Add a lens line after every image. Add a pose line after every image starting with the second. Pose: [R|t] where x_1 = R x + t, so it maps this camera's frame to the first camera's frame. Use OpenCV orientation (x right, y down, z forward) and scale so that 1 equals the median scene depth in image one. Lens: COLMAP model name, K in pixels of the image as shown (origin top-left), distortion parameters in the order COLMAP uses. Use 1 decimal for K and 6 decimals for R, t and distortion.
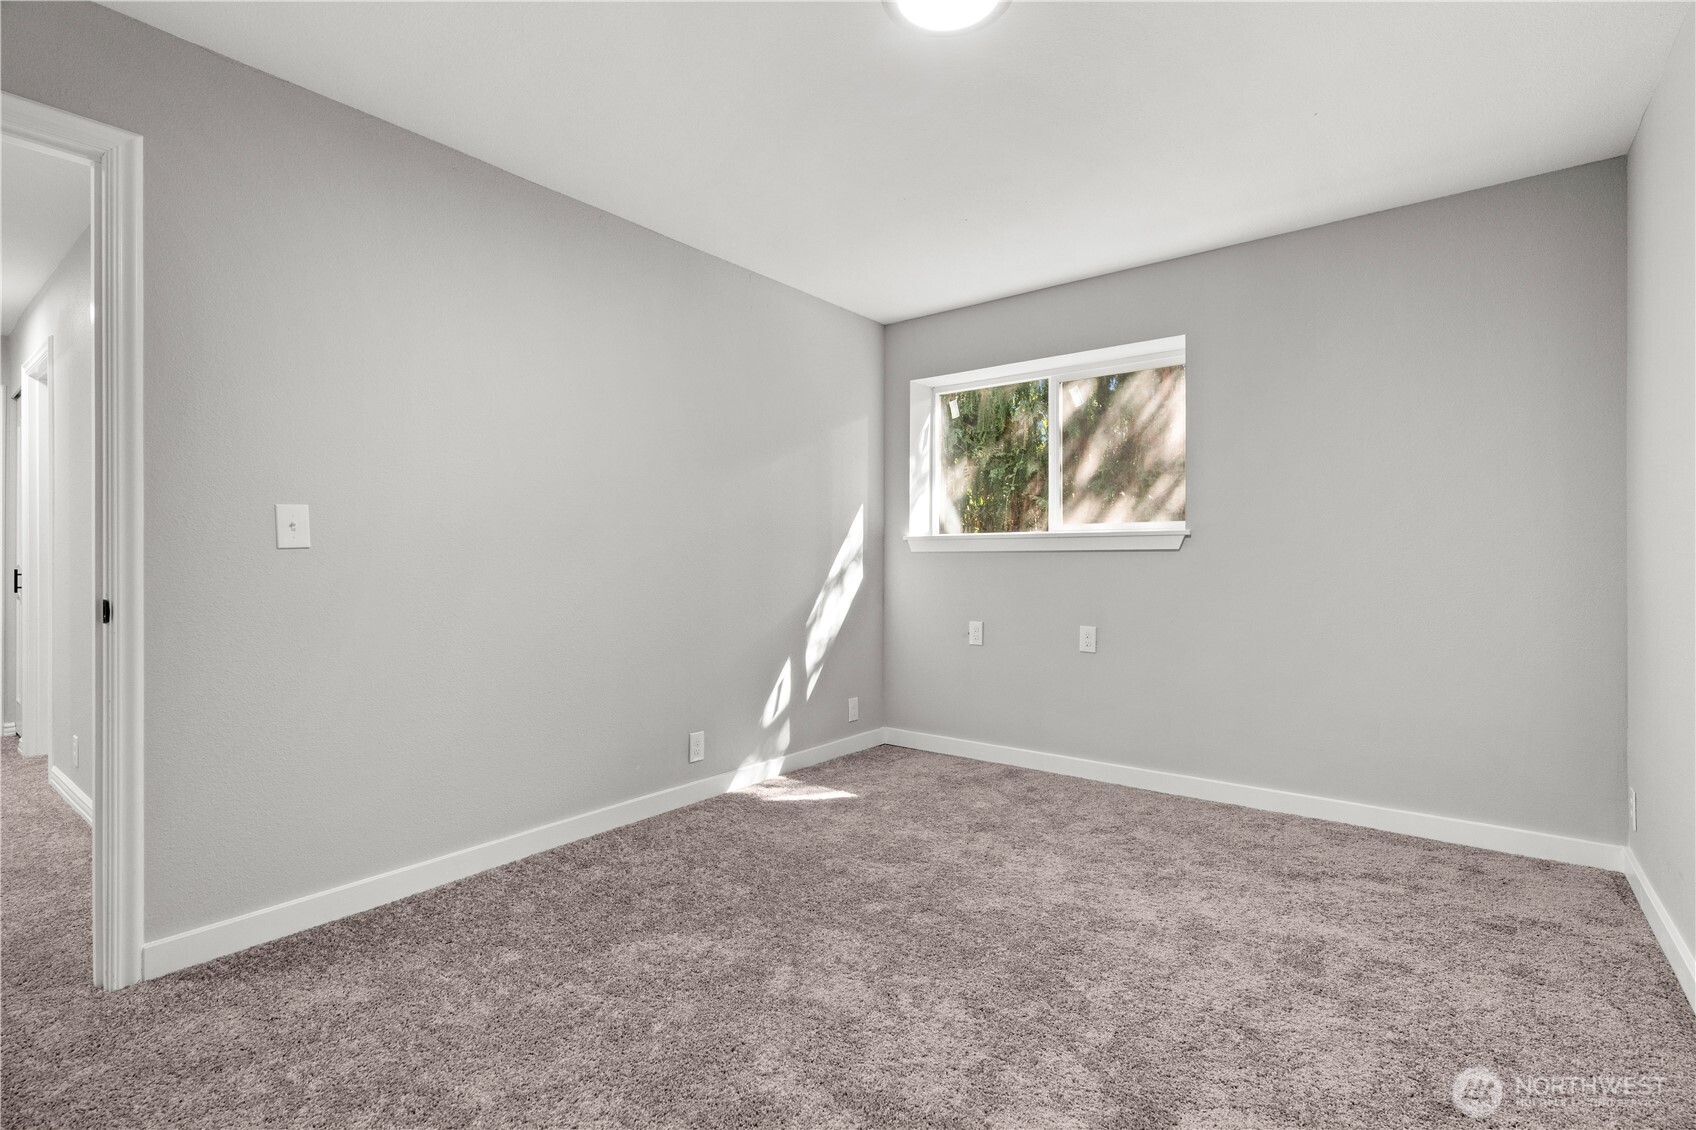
lens RADIAL K [[781.2, 0, 850.1], [0, 781.2, 559.6], [0, 0, 1]] dist [0.000769, 0.000044]
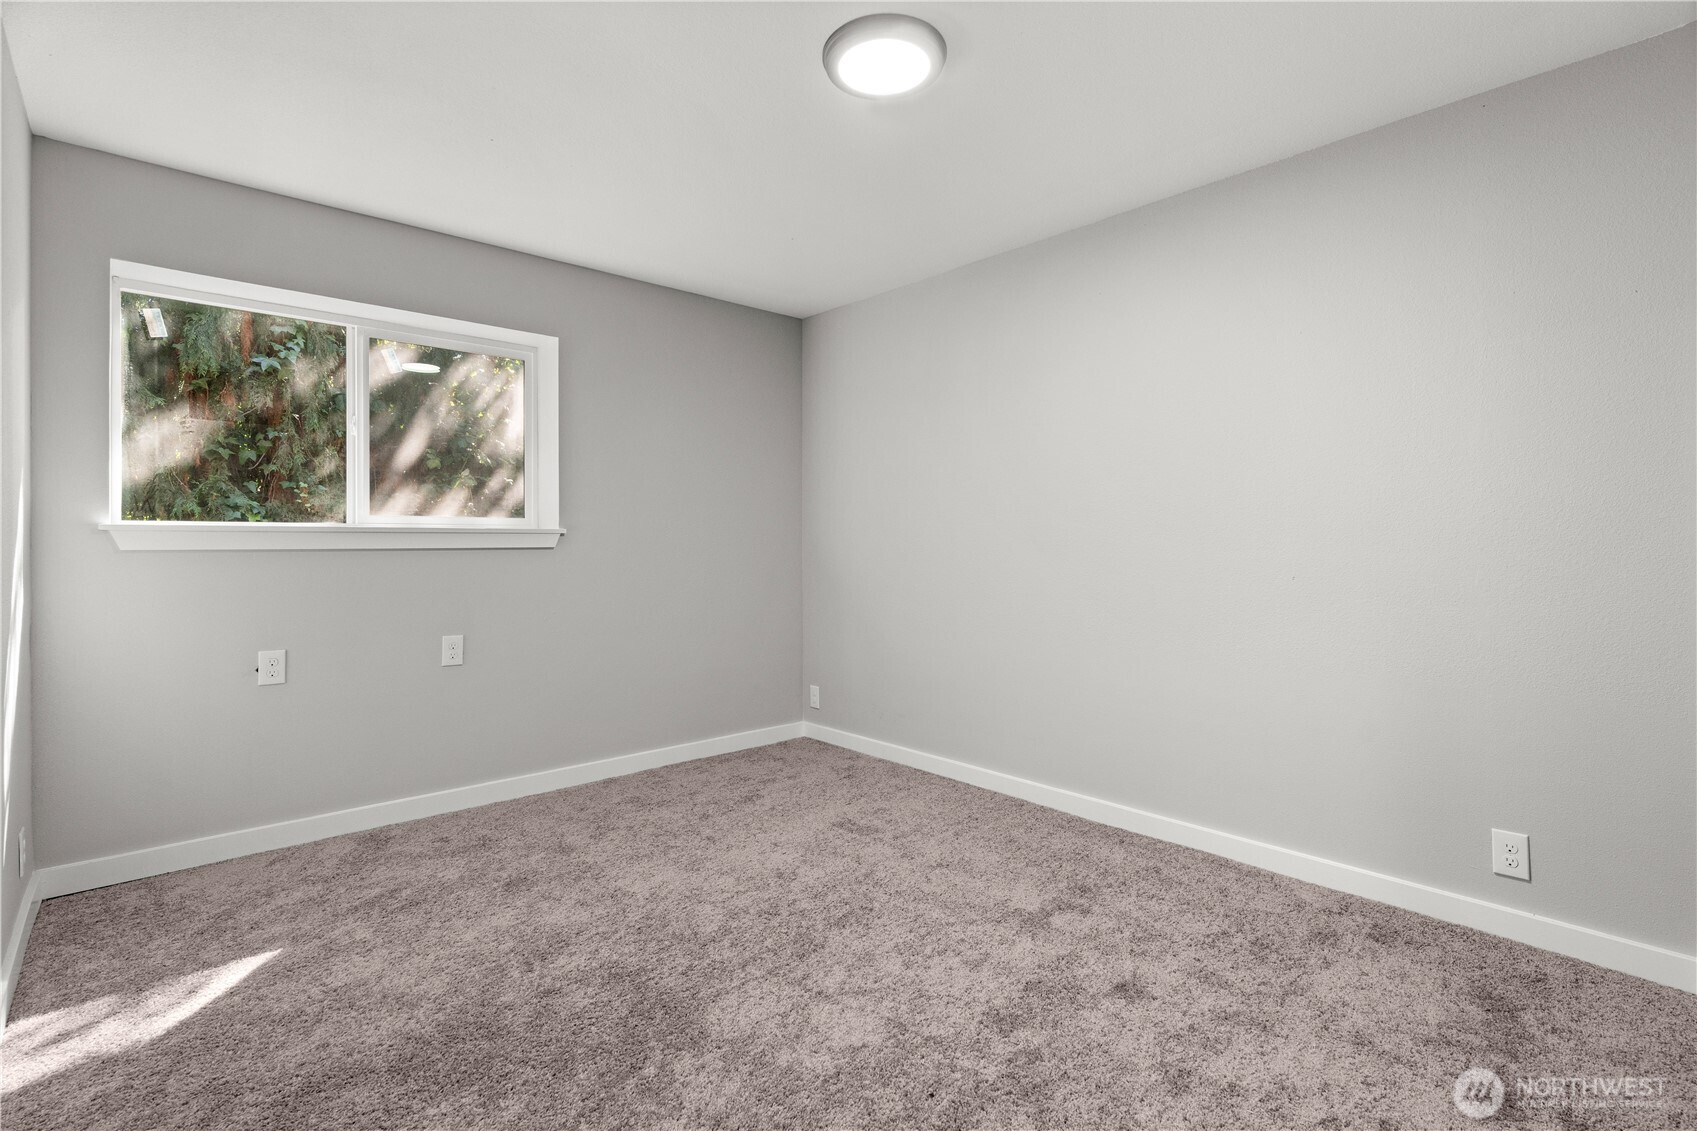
lens RADIAL K [[781.7, 0, 850.4], [0, 781.7, 551.4], [0, 0, 1]] dist [0.000769, 0.000044]
pose [[0.178339, -0.008333, 0.983934, -0.467177], [0.005479, 0.999957, 0.007475, -0.012368], [-0.983954, 0.004058, 0.178377, 0.406695]]
